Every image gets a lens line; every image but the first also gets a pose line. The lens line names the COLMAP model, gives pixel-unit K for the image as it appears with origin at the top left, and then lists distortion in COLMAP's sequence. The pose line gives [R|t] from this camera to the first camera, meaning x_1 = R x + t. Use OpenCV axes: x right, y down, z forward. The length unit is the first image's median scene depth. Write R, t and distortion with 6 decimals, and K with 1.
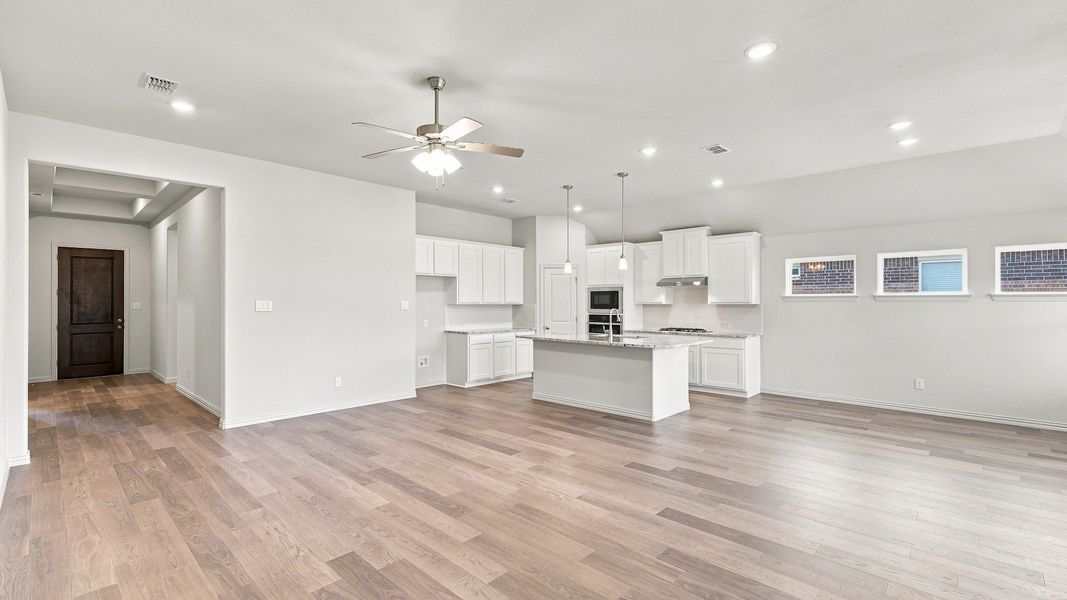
lens RADIAL K [[467.5, 0, 533.3], [0, 467.5, 297.2], [0, 0, 1]] dist [0.004816, 0.000266]
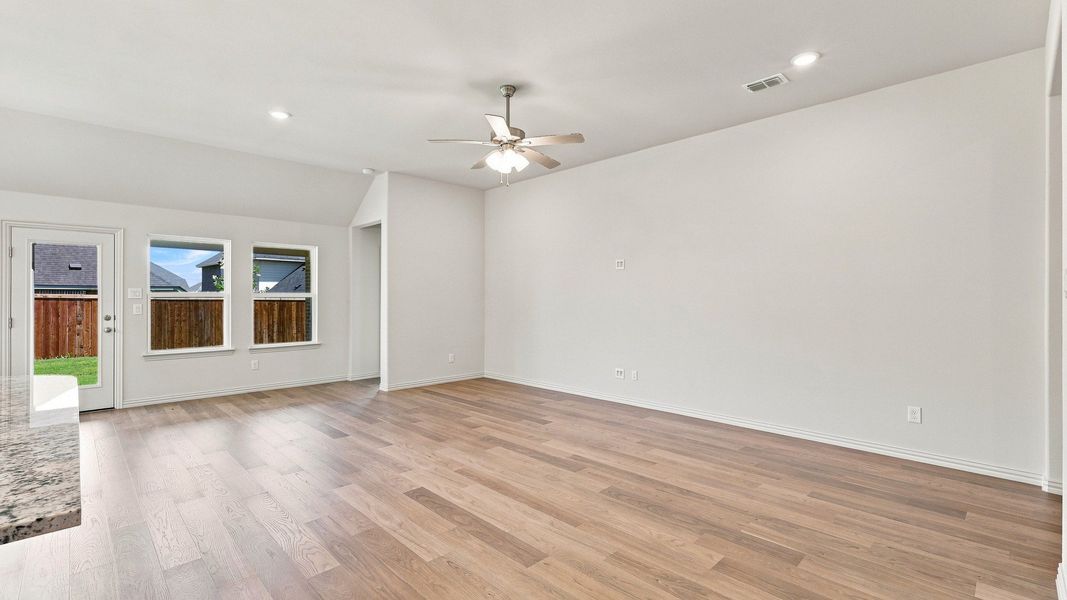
lens RADIAL K [[467.5, 0, 533.3], [0, 467.5, 297.2], [0, 0, 1]] dist [0.004816, 0.000266]
pose [[-0.999449, 0.000487, 0.033185, -0.164425], [0.000140, 0.999945, -0.010464, 0.026635], [-0.033189, -0.010454, -0.999394, 1.143989]]
